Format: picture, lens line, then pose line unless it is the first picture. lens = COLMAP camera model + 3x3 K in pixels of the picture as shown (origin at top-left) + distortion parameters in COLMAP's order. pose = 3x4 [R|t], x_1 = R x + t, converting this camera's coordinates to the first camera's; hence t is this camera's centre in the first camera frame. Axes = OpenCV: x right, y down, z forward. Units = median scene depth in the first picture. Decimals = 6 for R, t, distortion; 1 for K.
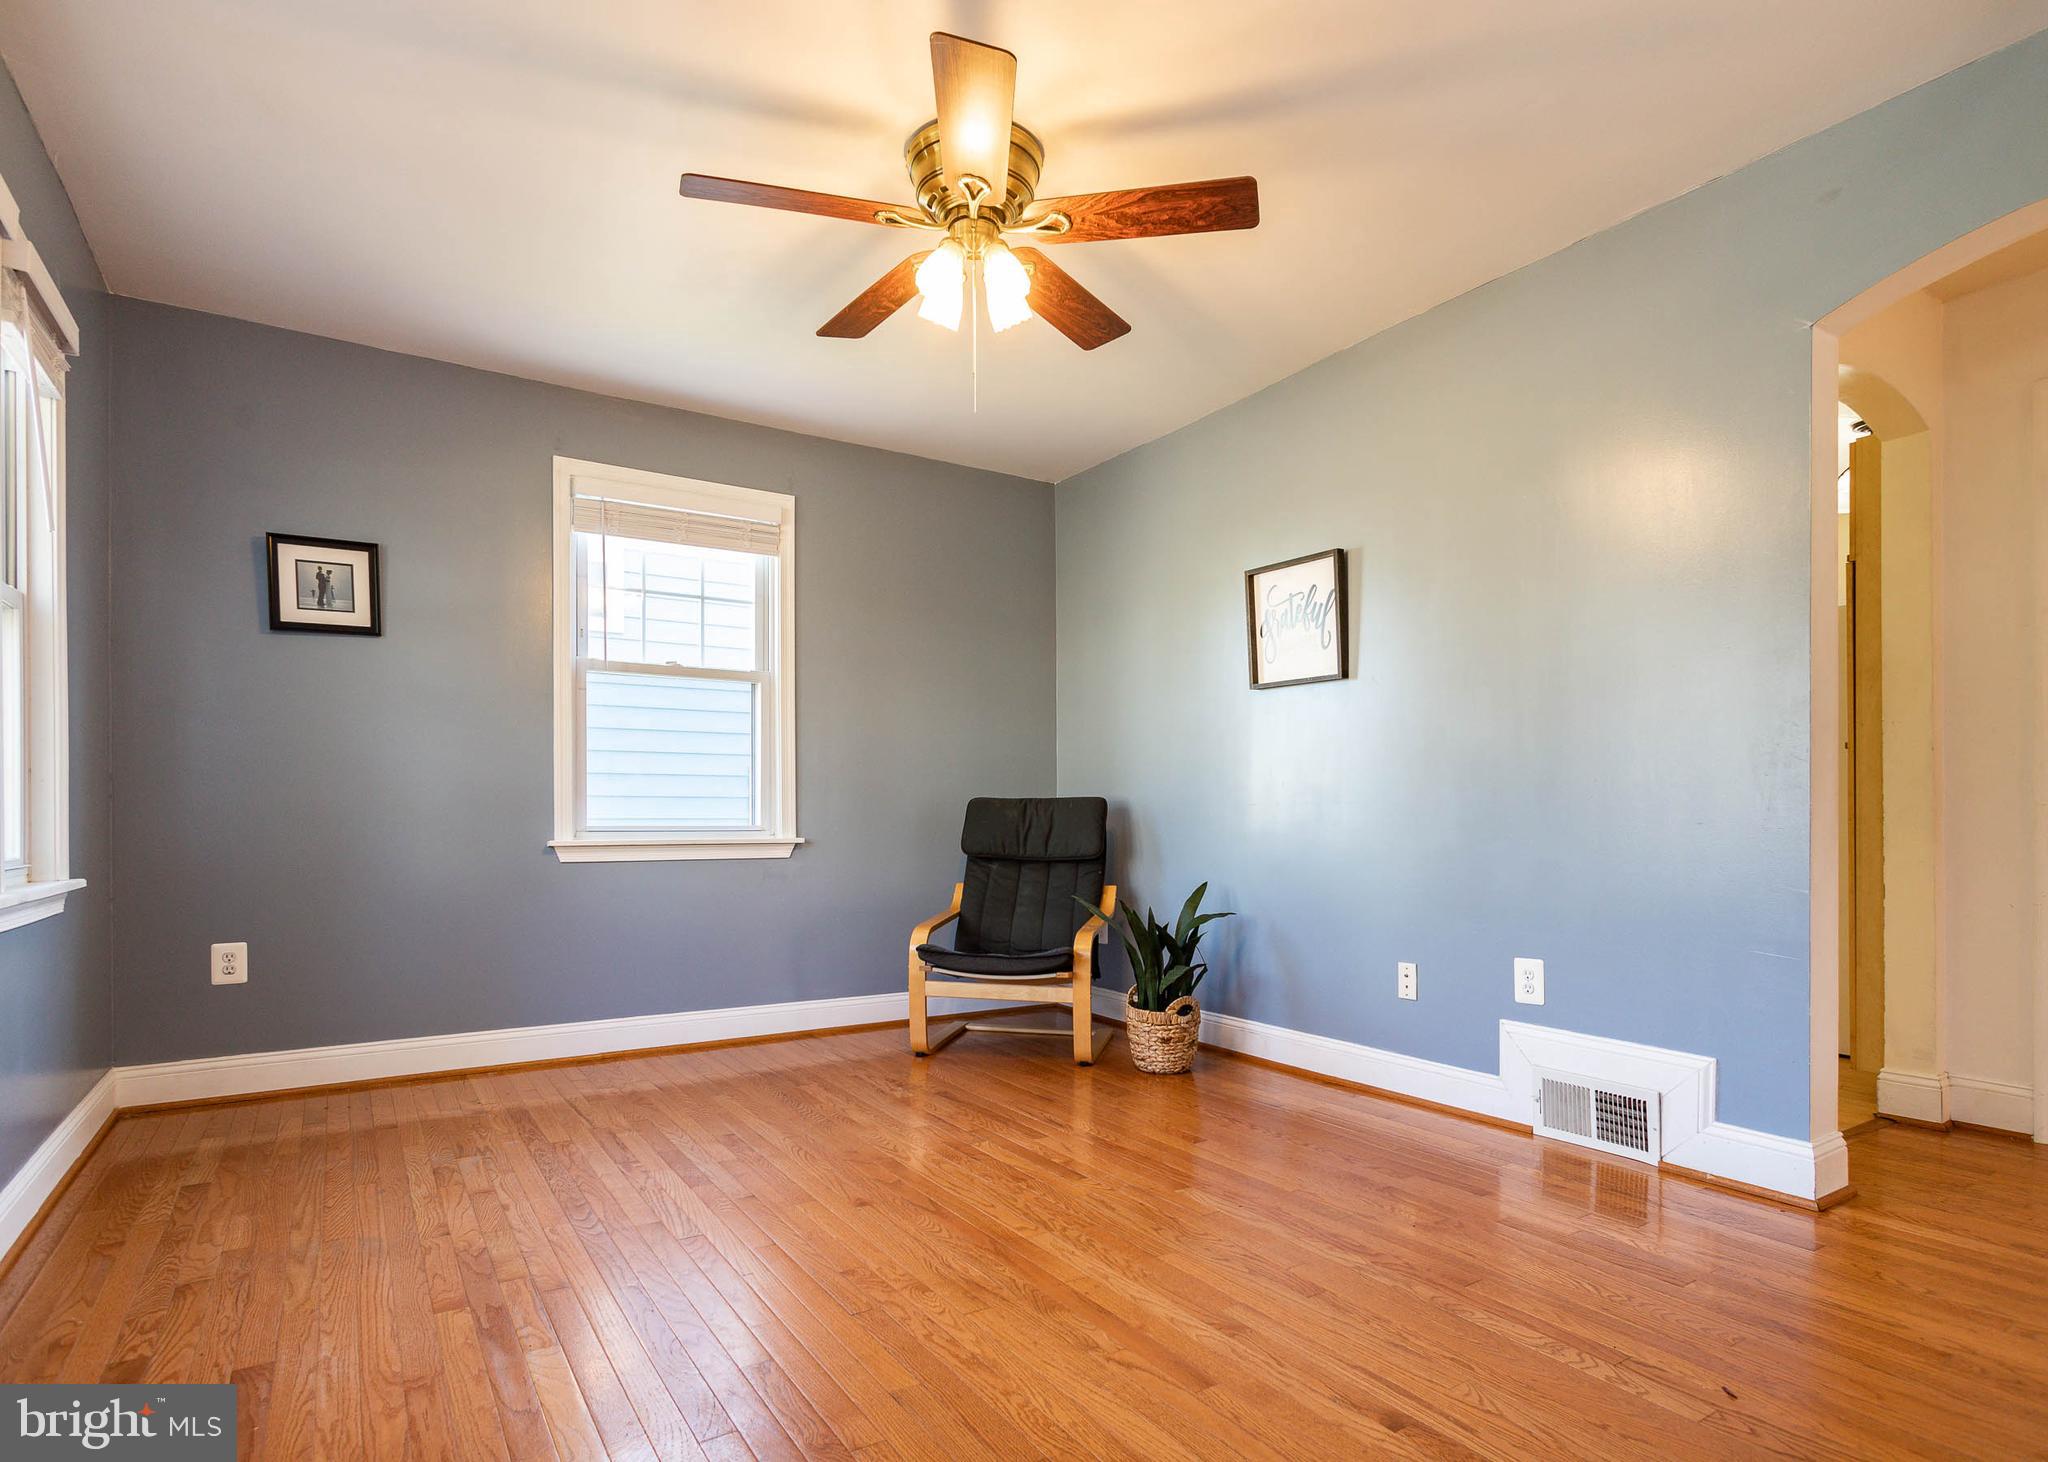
lens RADIAL K [[1074.7, 0, 1007.0], [0, 1074.7, 812.1], [0, 0, 1]] dist [-0.001643, 0.000460]
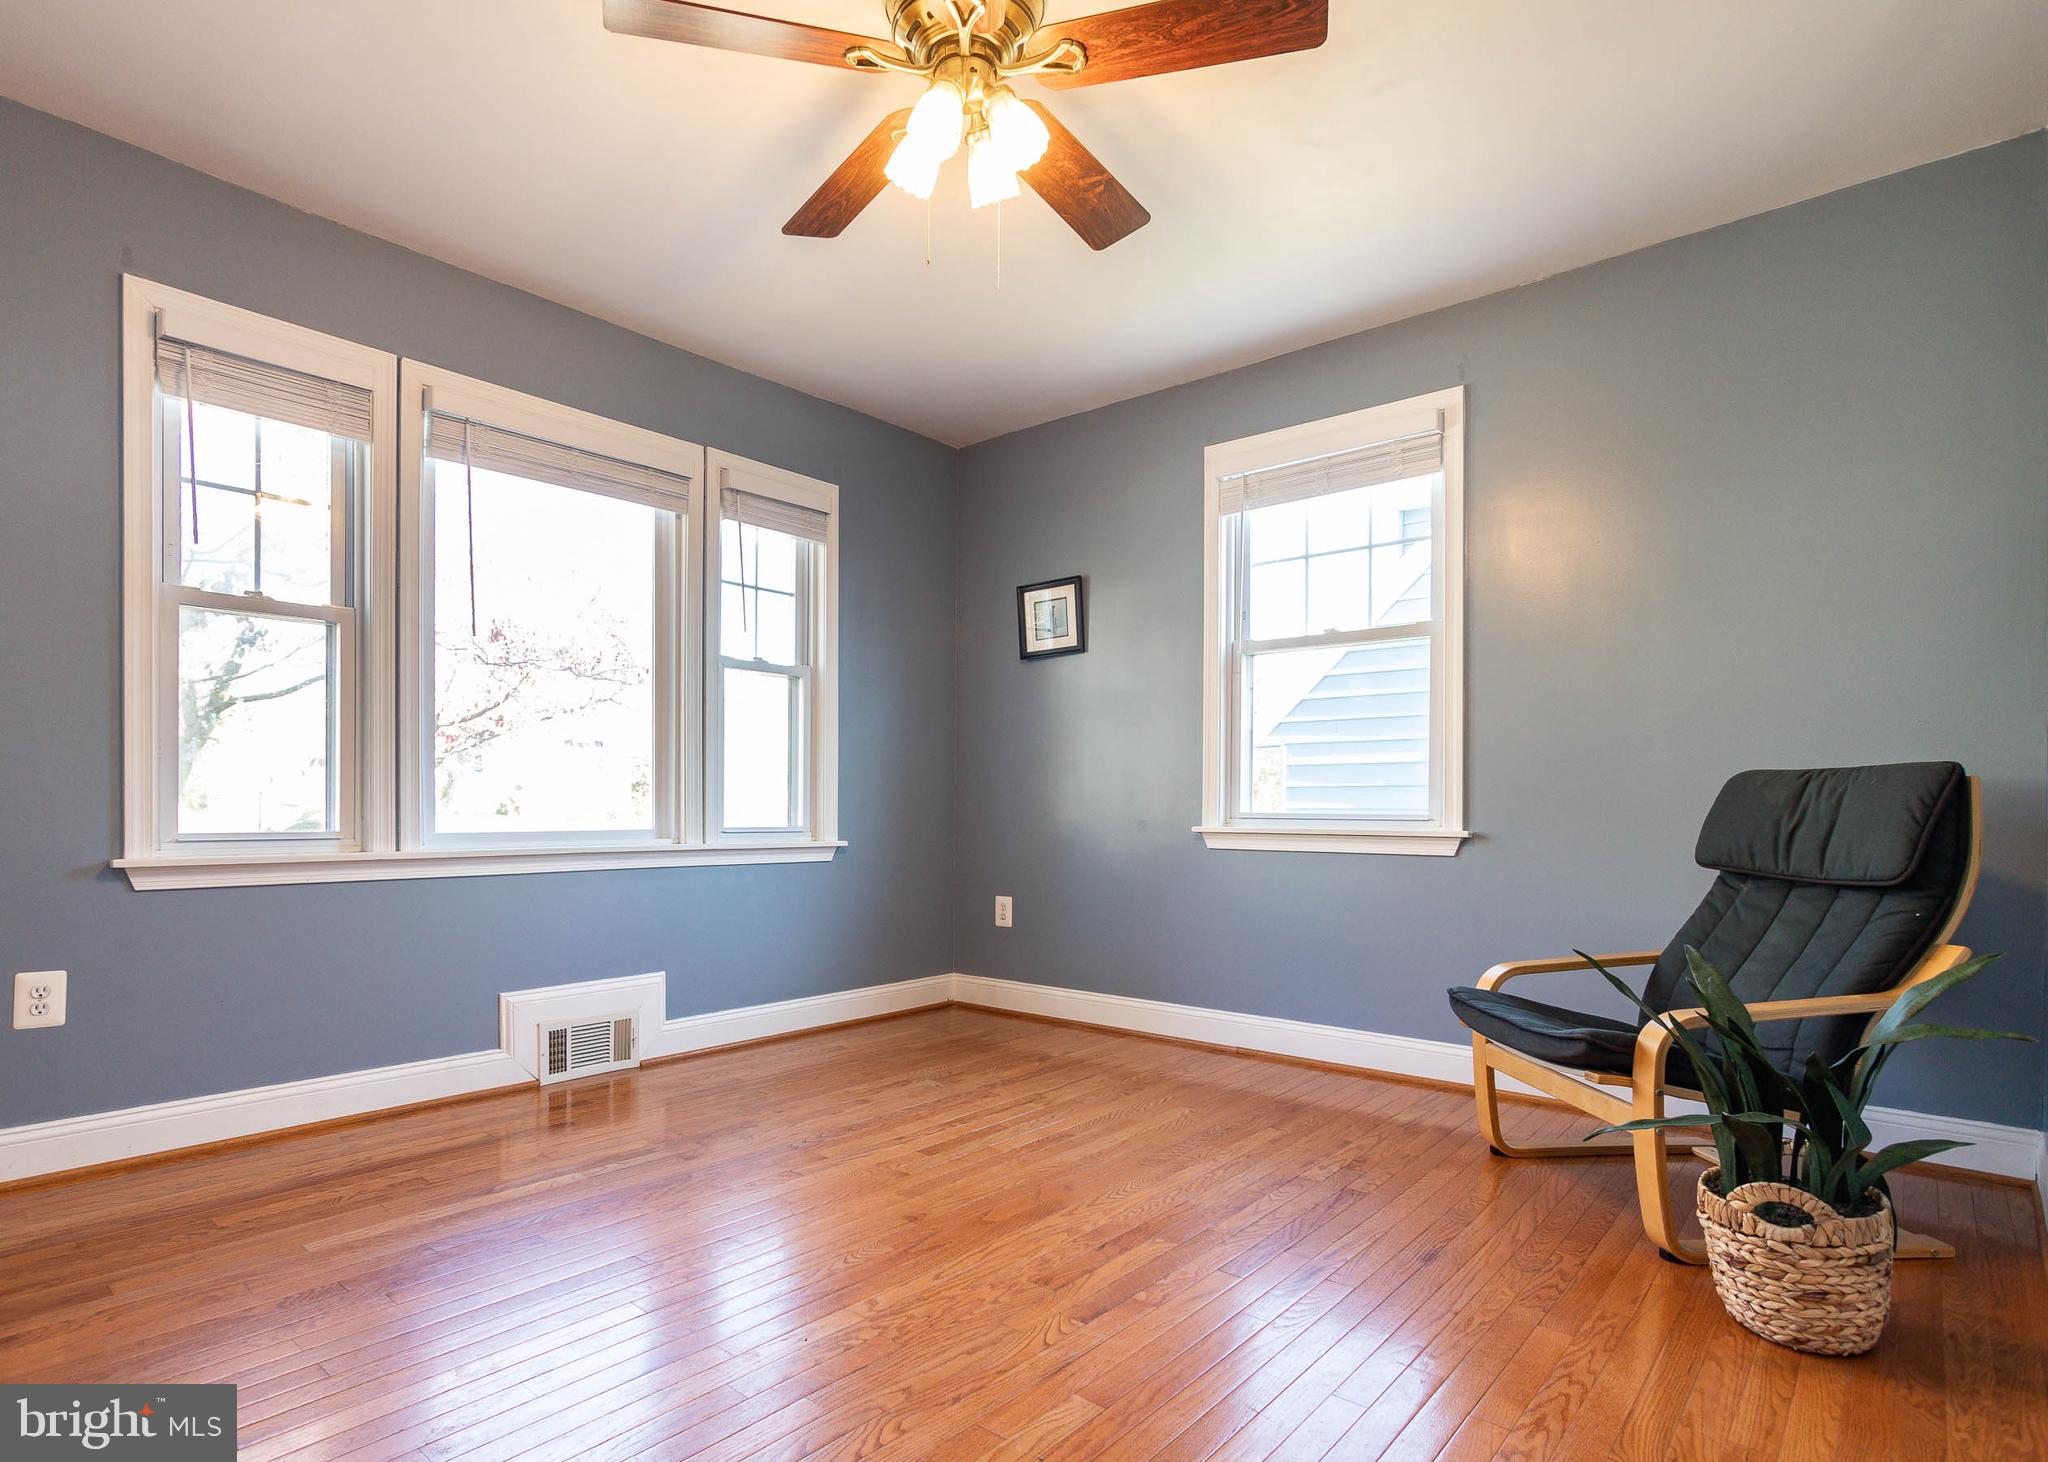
lens RADIAL K [[1074.7, 0, 1007.0], [0, 1074.7, 812.1], [0, 0, 1]] dist [-0.001643, 0.000460]
pose [[0.291654, 0.003122, -0.956519, 0.550142], [-0.003208, 0.999992, 0.002286, 0.012311], [0.956518, 0.002401, 0.291662, 0.585257]]
